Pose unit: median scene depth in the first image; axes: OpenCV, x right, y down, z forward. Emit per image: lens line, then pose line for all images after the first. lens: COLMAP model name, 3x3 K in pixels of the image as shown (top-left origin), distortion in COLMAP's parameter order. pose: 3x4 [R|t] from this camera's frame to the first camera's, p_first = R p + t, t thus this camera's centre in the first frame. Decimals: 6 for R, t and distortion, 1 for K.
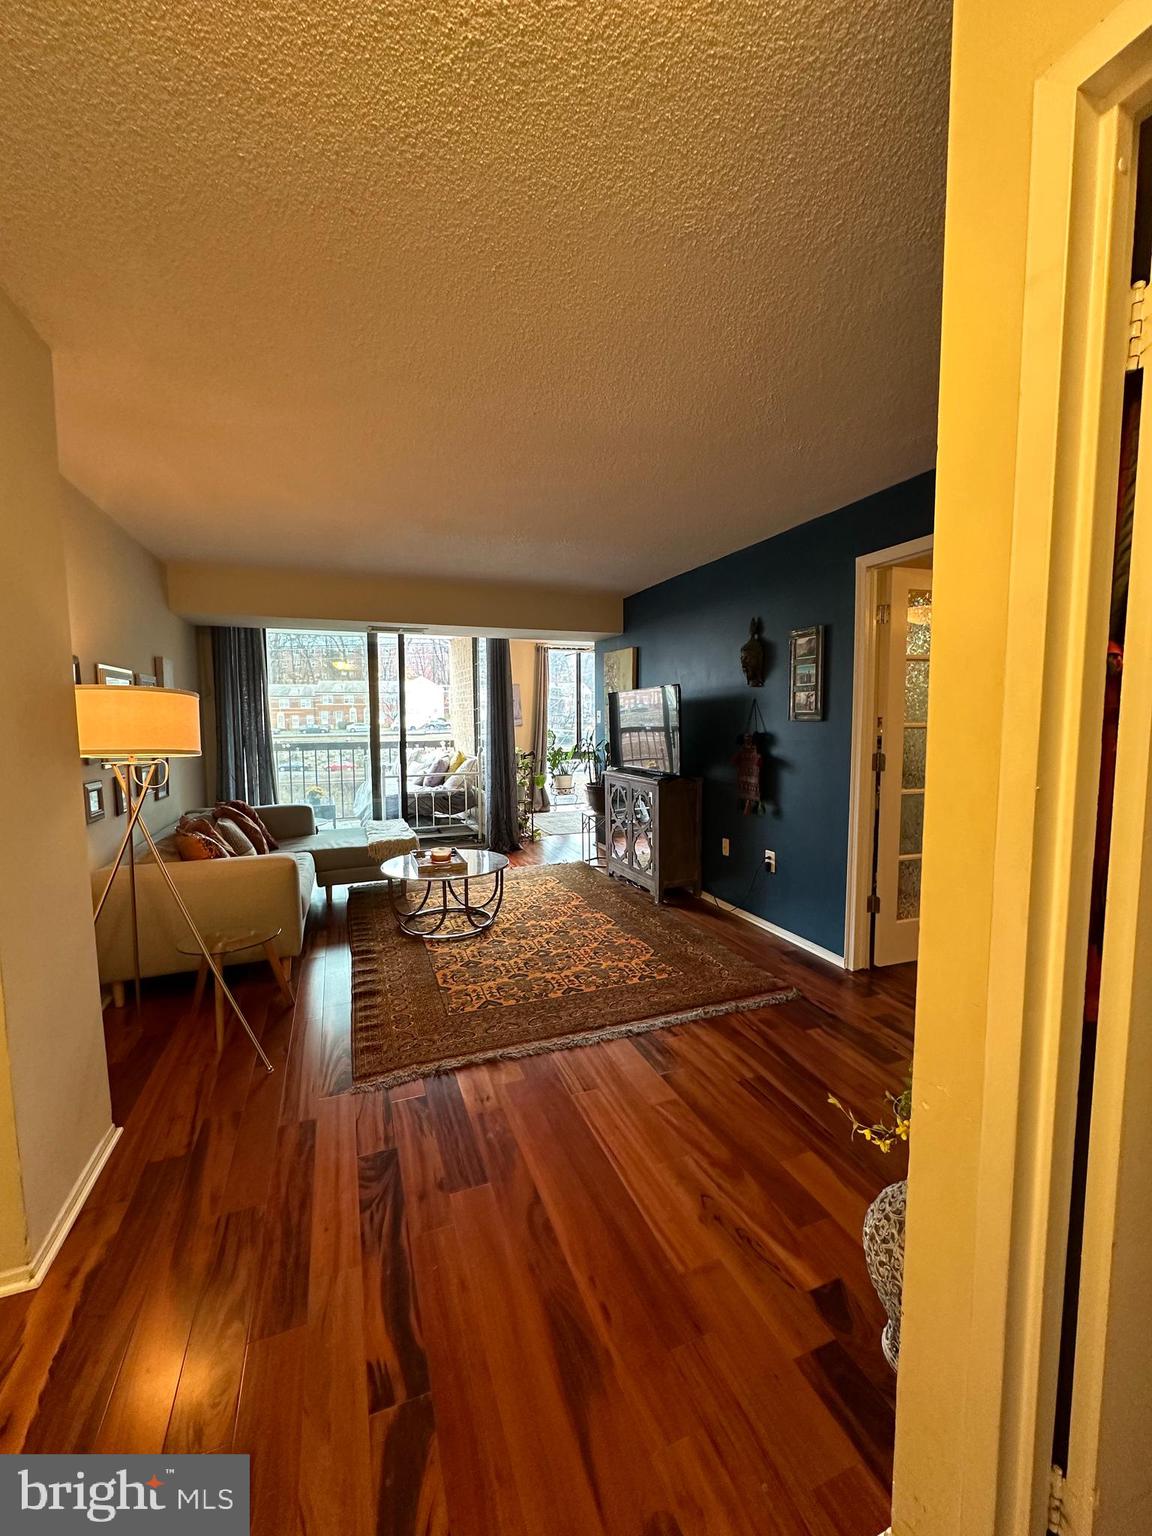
lens RADIAL K [[609.7, 0, 577.1], [0, 609.7, 766.7], [0, 0, 1]] dist [-0.003905, 0.000821]
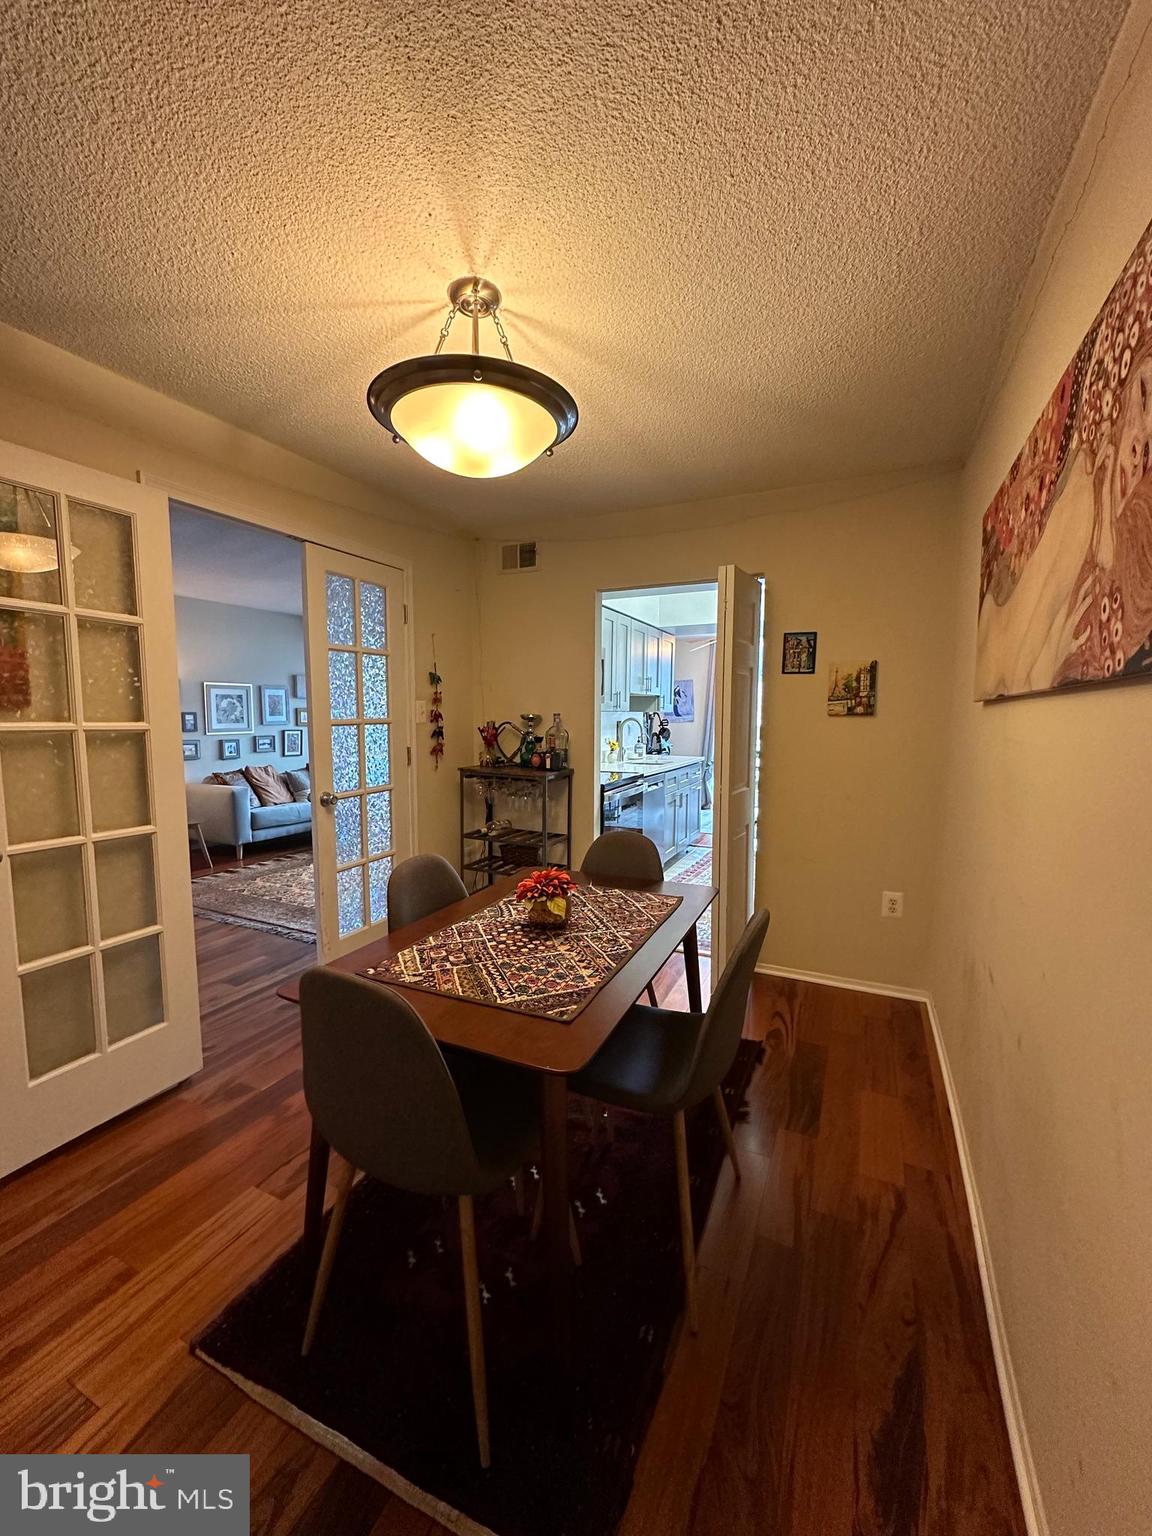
lens RADIAL K [[609.7, 0, 576.6], [0, 609.7, 772.8], [0, 0, 1]] dist [-0.003905, 0.000821]
pose [[0.688216, 0.080436, -0.721034, 1.237391], [-0.069075, 0.996585, 0.045245, -0.037370], [0.722211, 0.018667, 0.691421, 0.418661]]
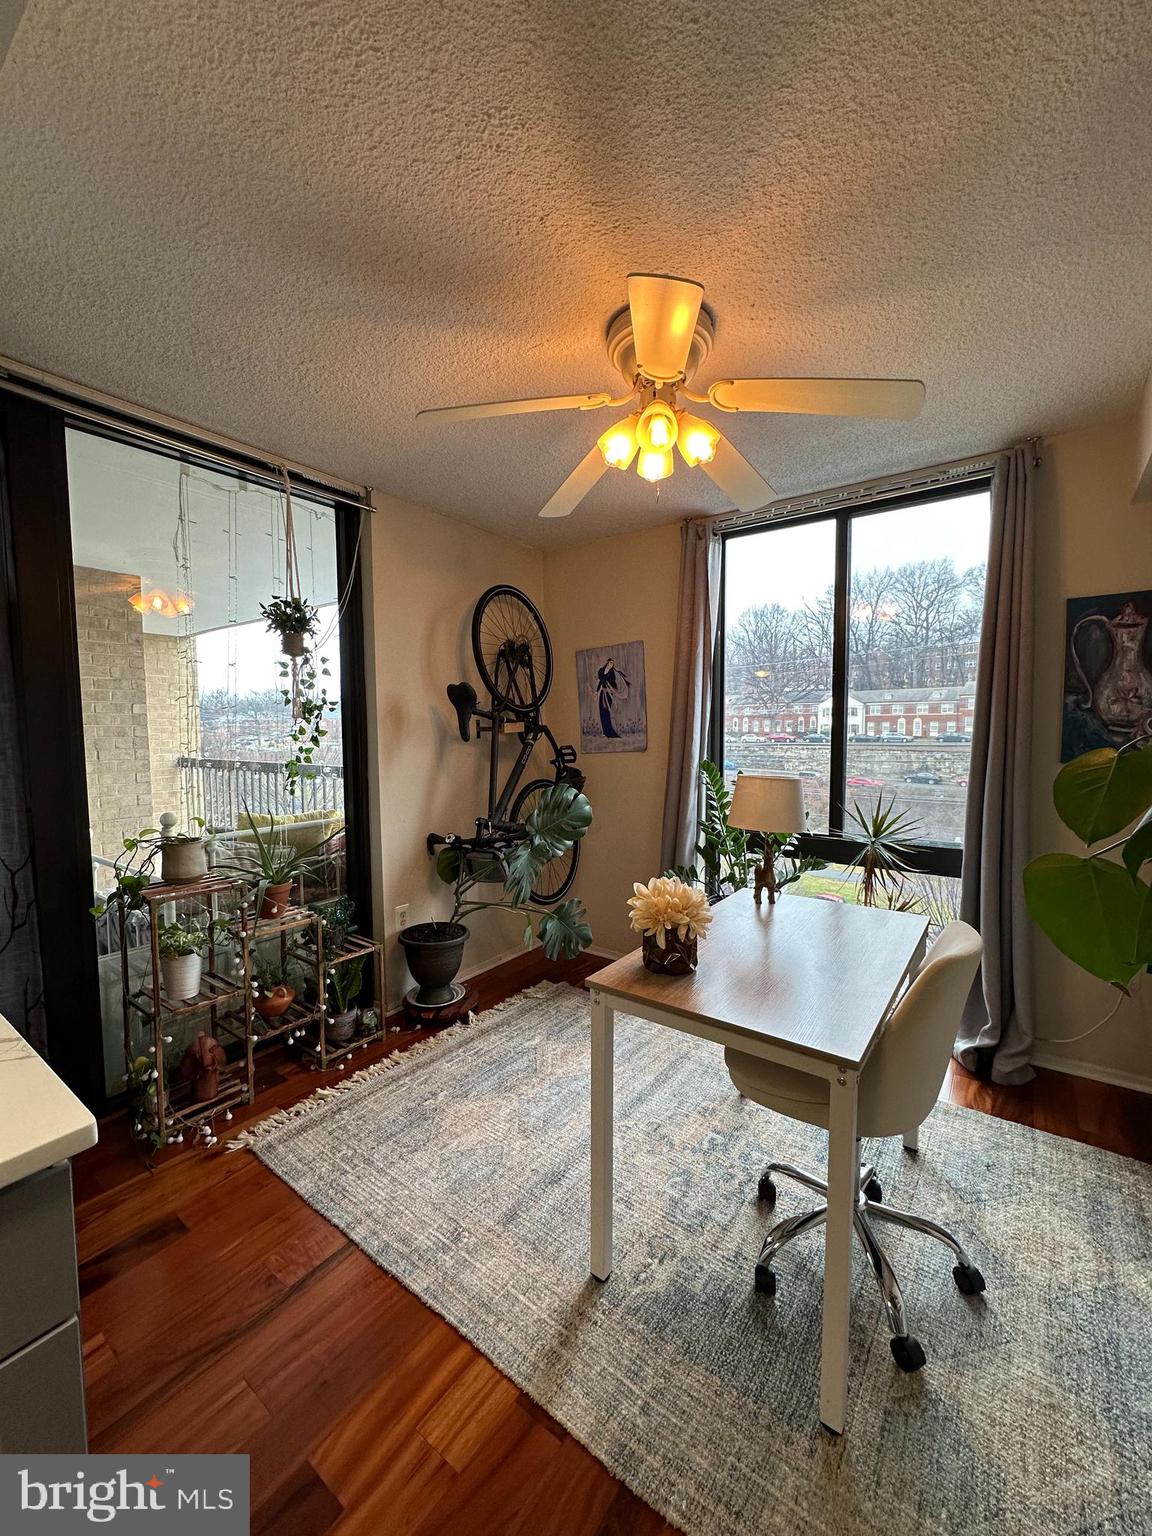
lens RADIAL K [[609.7, 0, 573.8], [0, 609.7, 762.0], [0, 0, 1]] dist [-0.003905, 0.000821]
pose [[0.542232, 0.049316, -0.838780, 0.501446], [-0.064772, 0.997759, 0.016791, -0.153867], [0.837728, 0.045224, 0.544211, 1.849678]]
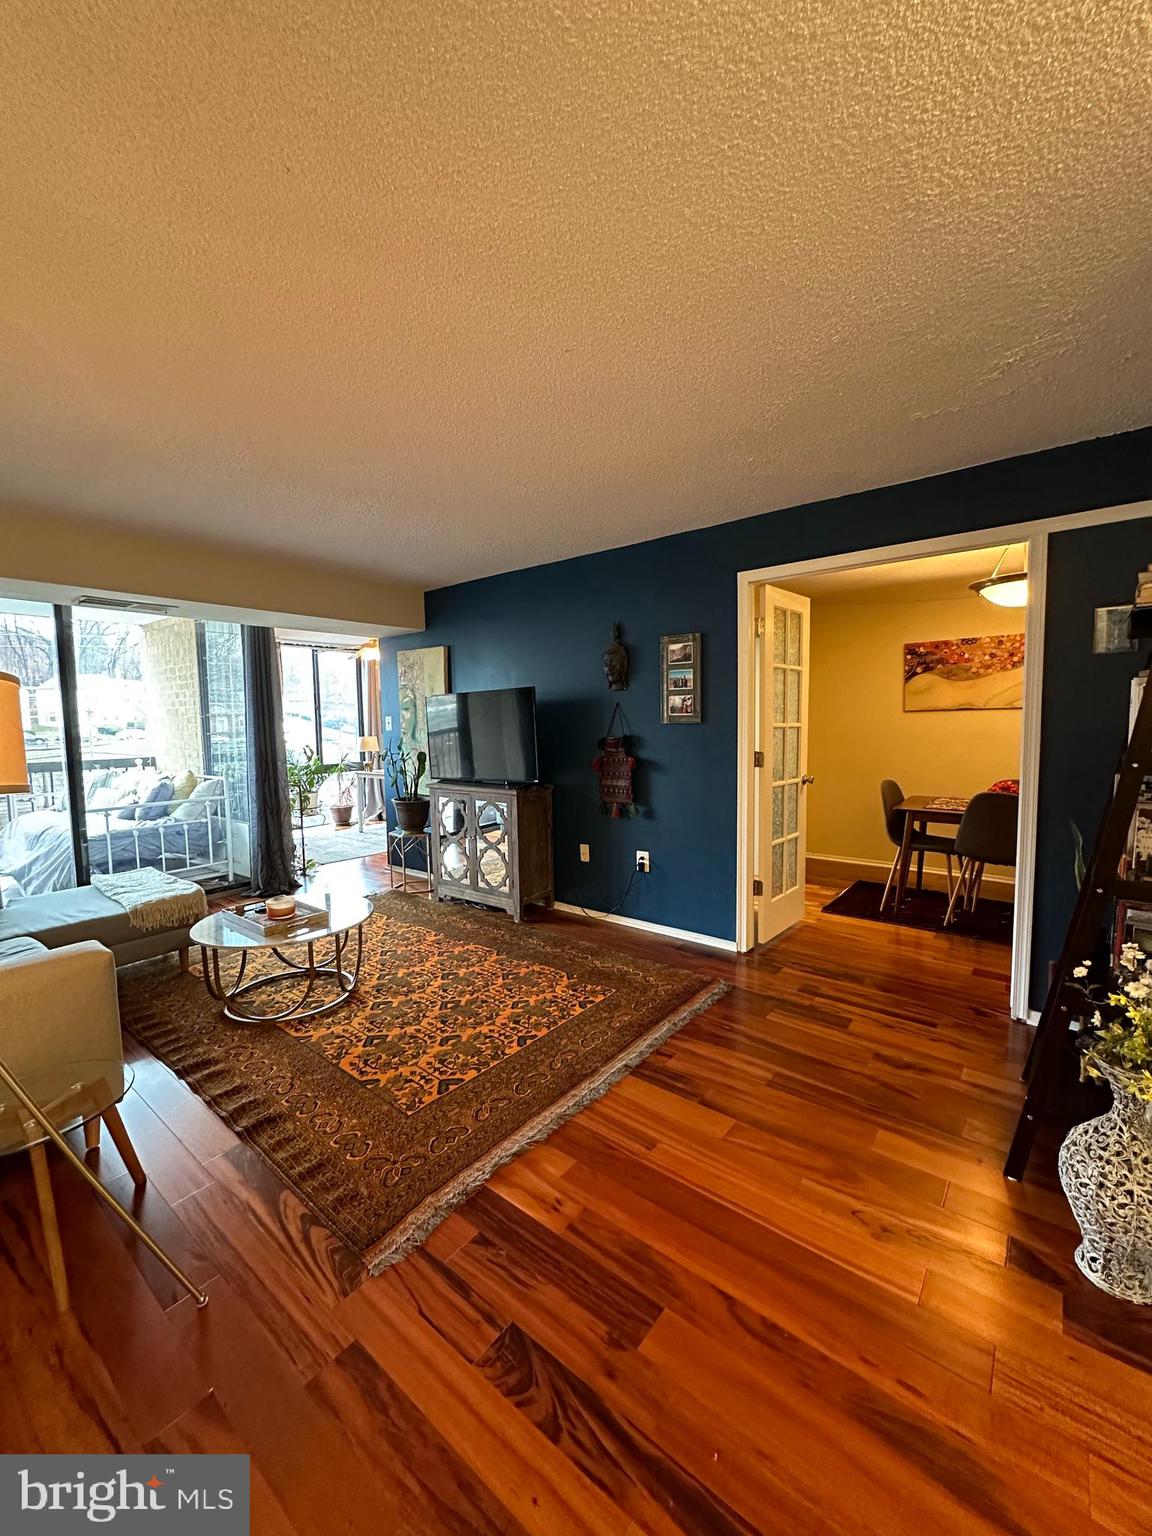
lens RADIAL K [[609.7, 0, 575.9], [0, 609.7, 766.8], [0, 0, 1]] dist [-0.003905, 0.000821]
pose [[0.865906, -0.046784, 0.498014, -0.294493], [0.052637, 0.998611, 0.002289, -0.011897], [-0.497429, 0.024232, 0.867166, 0.174329]]
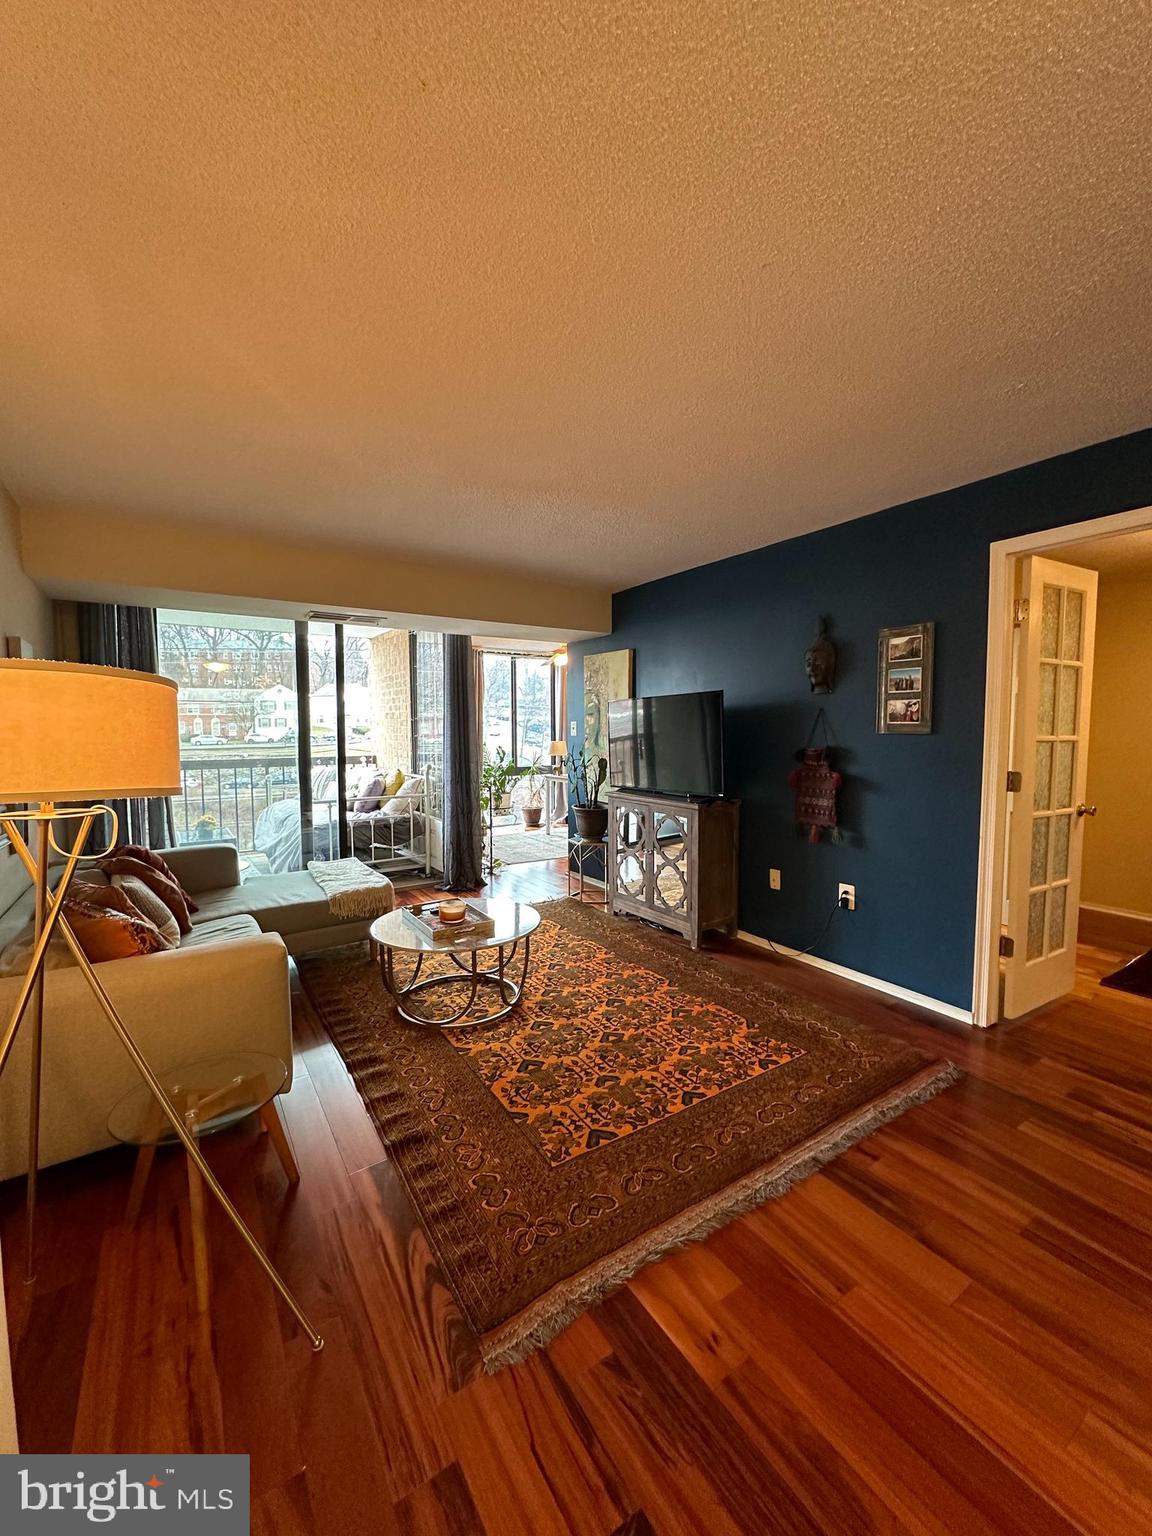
lens RADIAL K [[609.7, 0, 577.1], [0, 609.7, 767.7], [0, 0, 1]] dist [-0.003905, 0.000821]
pose [[0.978187, -0.011154, 0.207427, -0.243152], [0.014814, 0.999761, -0.016099, -0.019364], [-0.207198, 0.018821, 0.978118, 0.244759]]
